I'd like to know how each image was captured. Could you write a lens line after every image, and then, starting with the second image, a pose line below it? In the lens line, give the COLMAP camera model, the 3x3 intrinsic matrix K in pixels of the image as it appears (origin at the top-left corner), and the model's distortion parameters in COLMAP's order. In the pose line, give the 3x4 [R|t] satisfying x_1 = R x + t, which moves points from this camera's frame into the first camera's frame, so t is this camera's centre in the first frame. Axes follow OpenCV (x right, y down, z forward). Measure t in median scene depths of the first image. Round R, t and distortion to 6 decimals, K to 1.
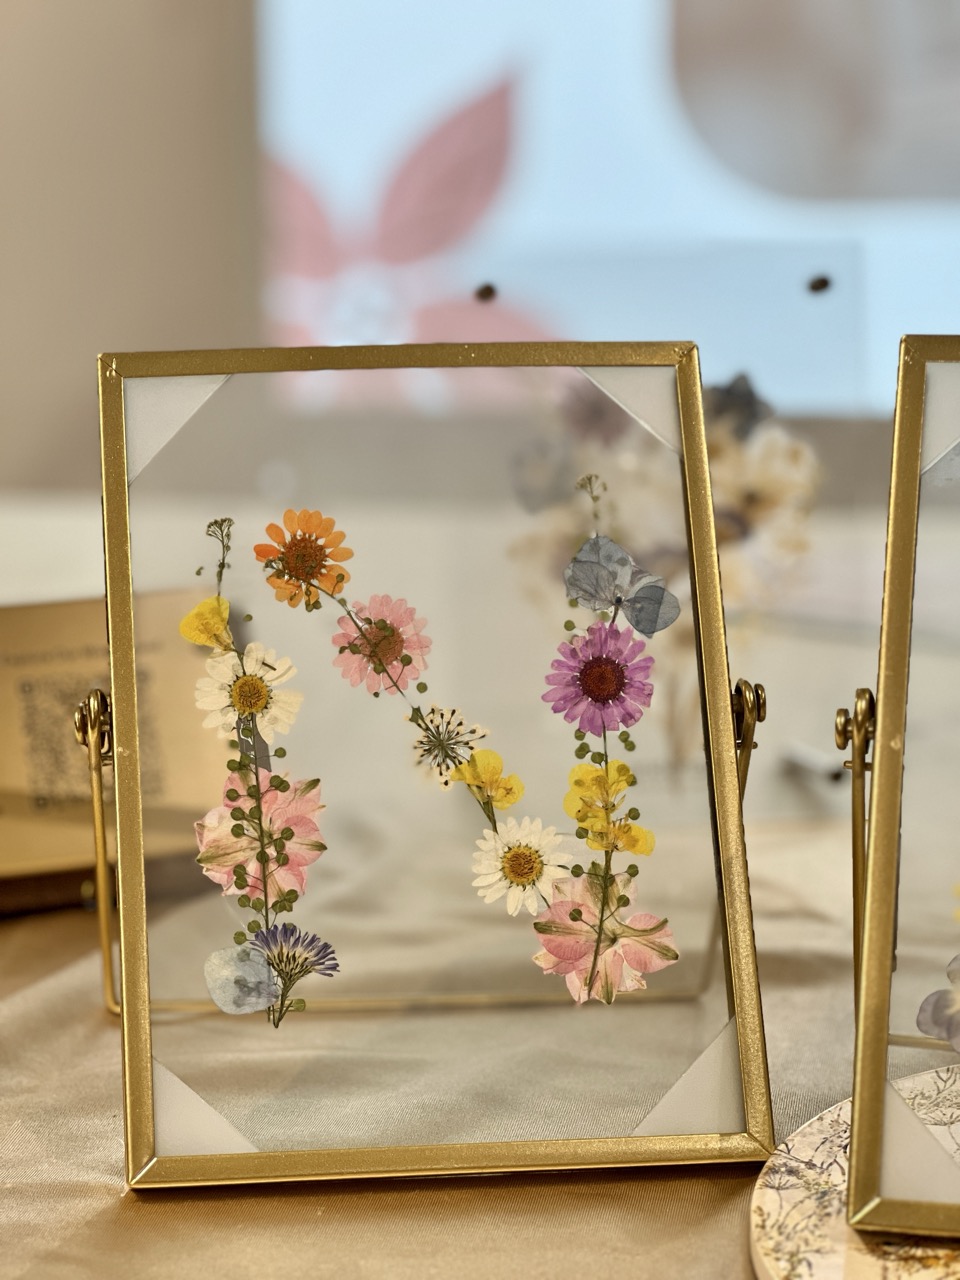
lens RADIAL K [[2914.2, 0, 481.2], [0, 2914.2, 644.1], [0, 0, 1]] dist [0.045758, 0.000000]
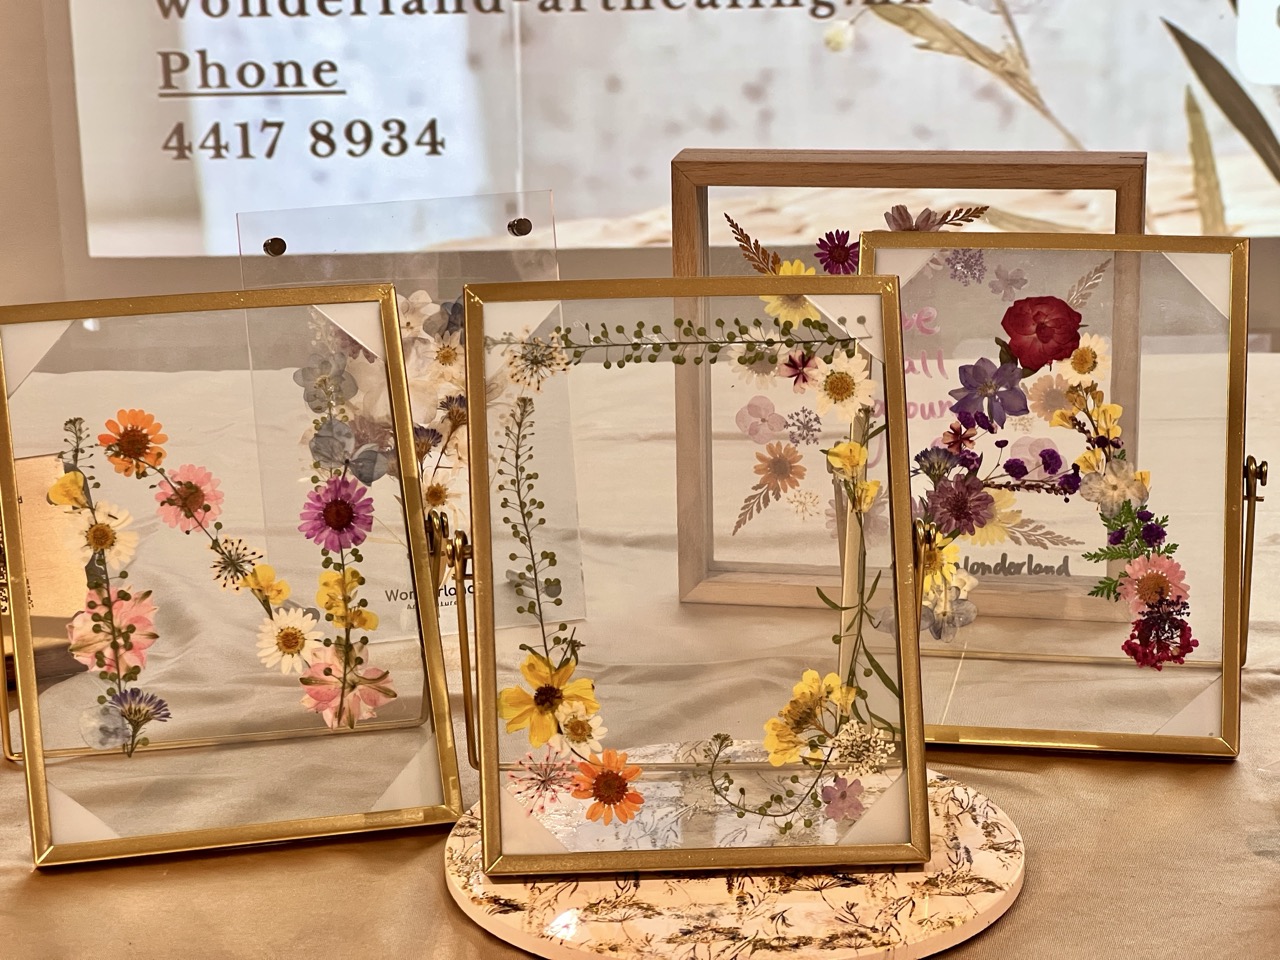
lens RADIAL K [[2914.2, 0, 634.7], [0, 2914.2, 468.1], [0, 0, 1]] dist [0.045758, 0.000000]
pose [[0.992566, -0.046778, 0.112359, 0.025319], [0.047601, 0.998856, -0.004649, 0.002444], [-0.112013, 0.009963, 0.993657, -0.511587]]
